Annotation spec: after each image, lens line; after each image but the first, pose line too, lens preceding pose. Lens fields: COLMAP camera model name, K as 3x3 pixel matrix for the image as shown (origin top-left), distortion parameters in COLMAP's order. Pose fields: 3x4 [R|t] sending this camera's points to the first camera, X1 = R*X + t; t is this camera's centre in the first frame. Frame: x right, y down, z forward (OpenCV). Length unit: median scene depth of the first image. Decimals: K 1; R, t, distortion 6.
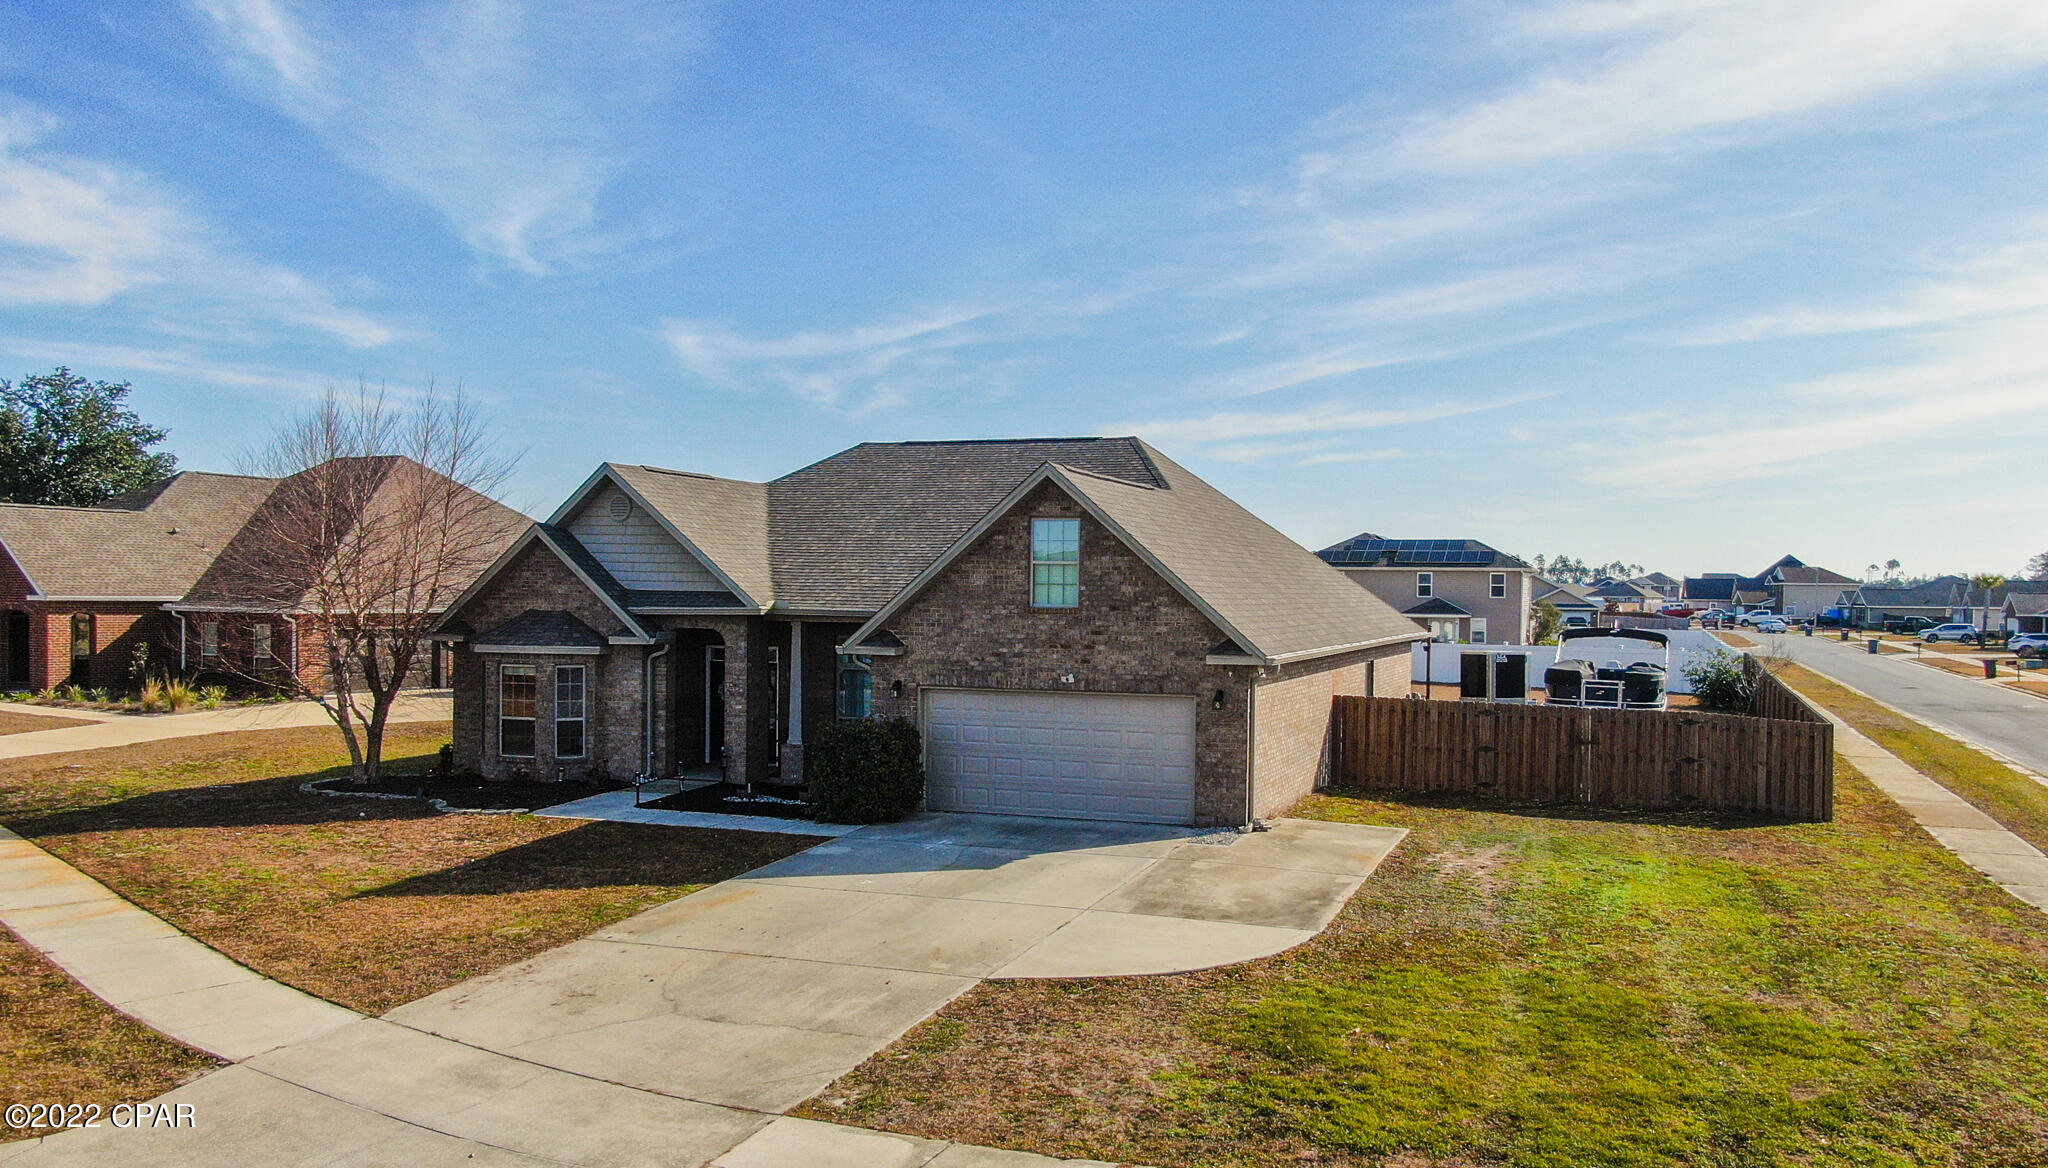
lens RADIAL K [[1588.8, 0, 1112.3], [0, 1588.8, 613.7], [0, 0, 1]] dist [-0.013980, -0.006828]
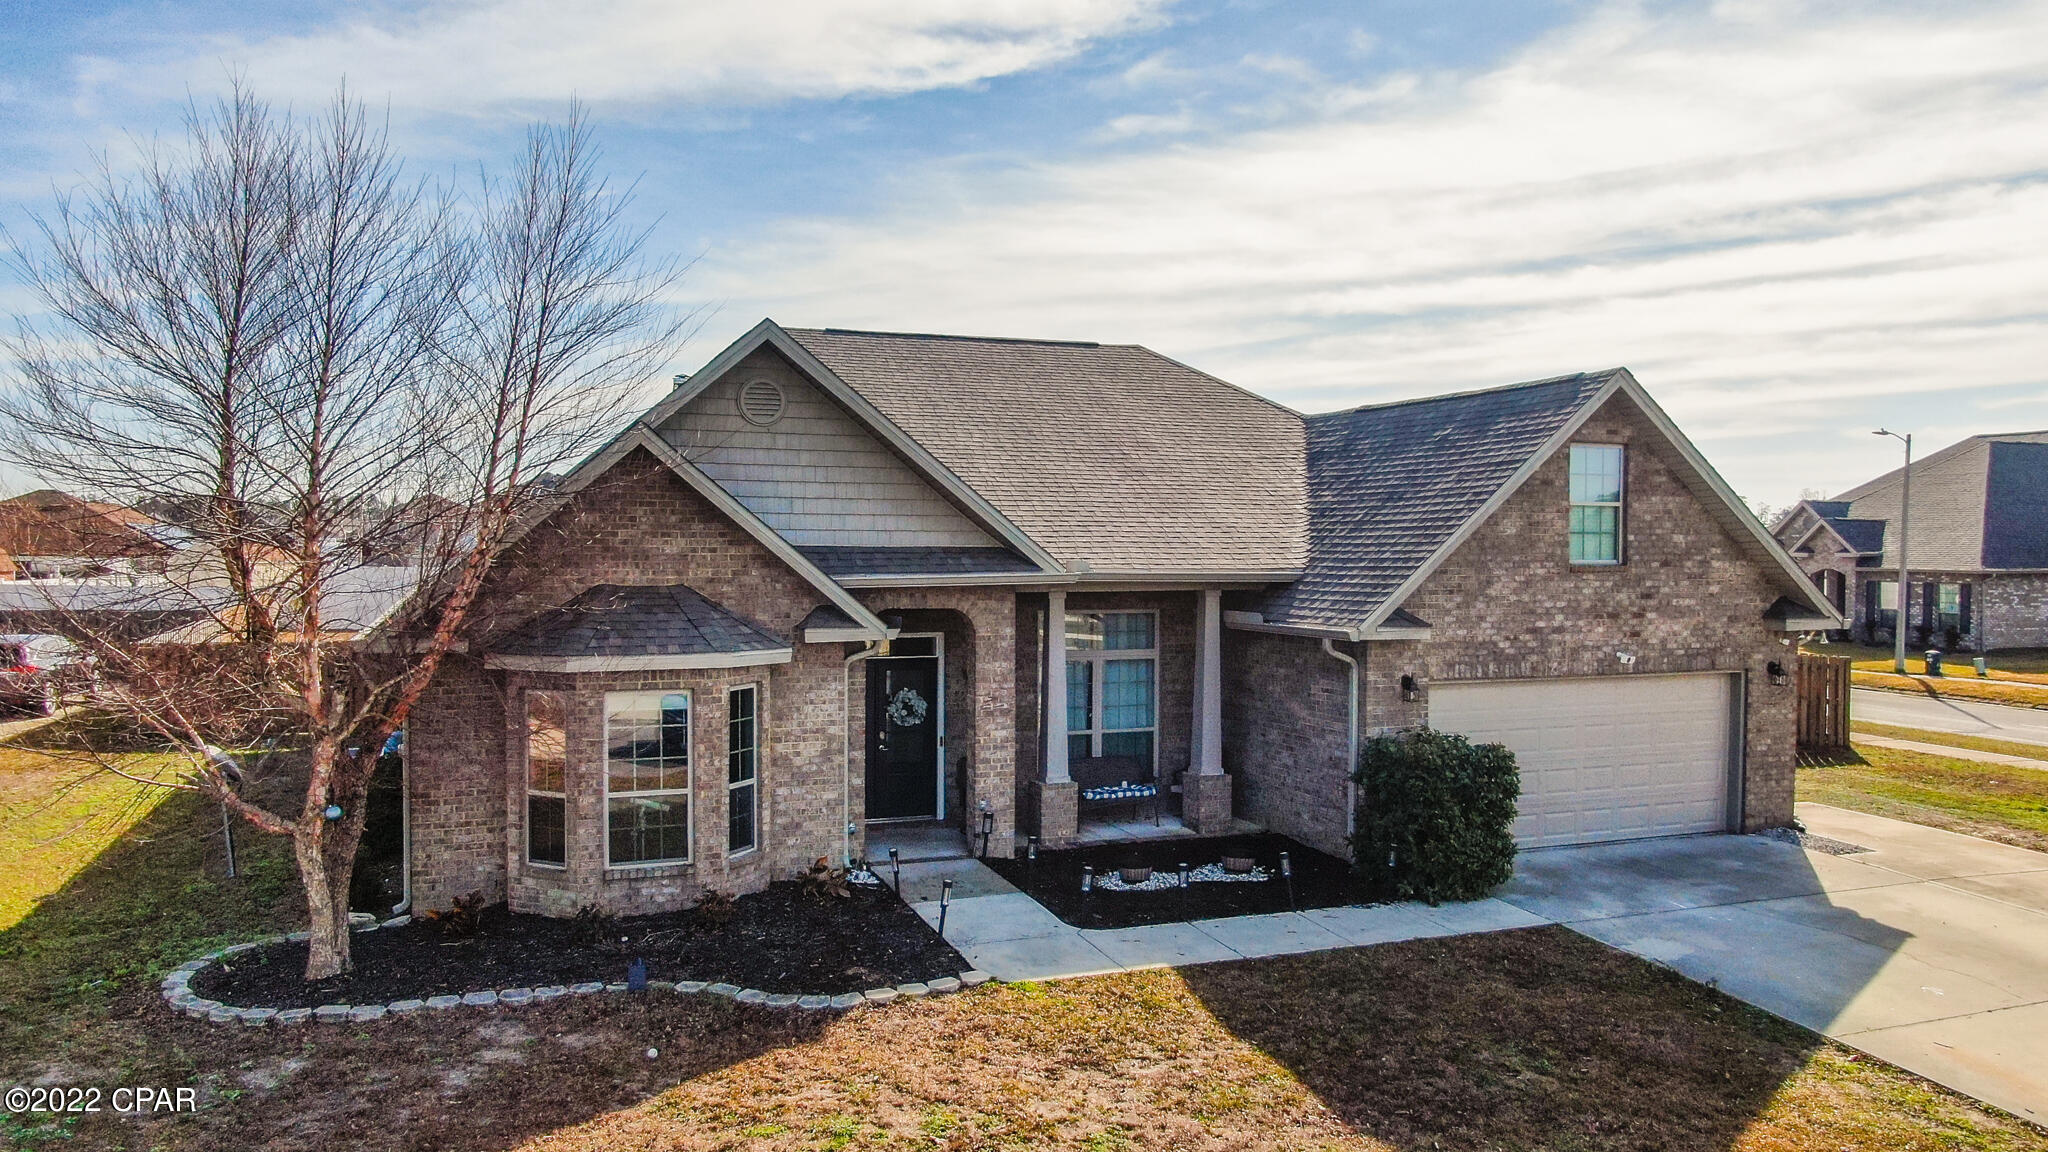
lens RADIAL K [[1478.0, 0, 1024.0], [0, 1478.0, 576.0], [0, 0, 1]] dist [-0.015875, 0.001333]
pose [[0.775784, -0.024675, 0.630516, -0.668759], [0.014174, 0.999664, 0.021682, -0.016830], [-0.630839, -0.007883, 0.775874, 0.620543]]
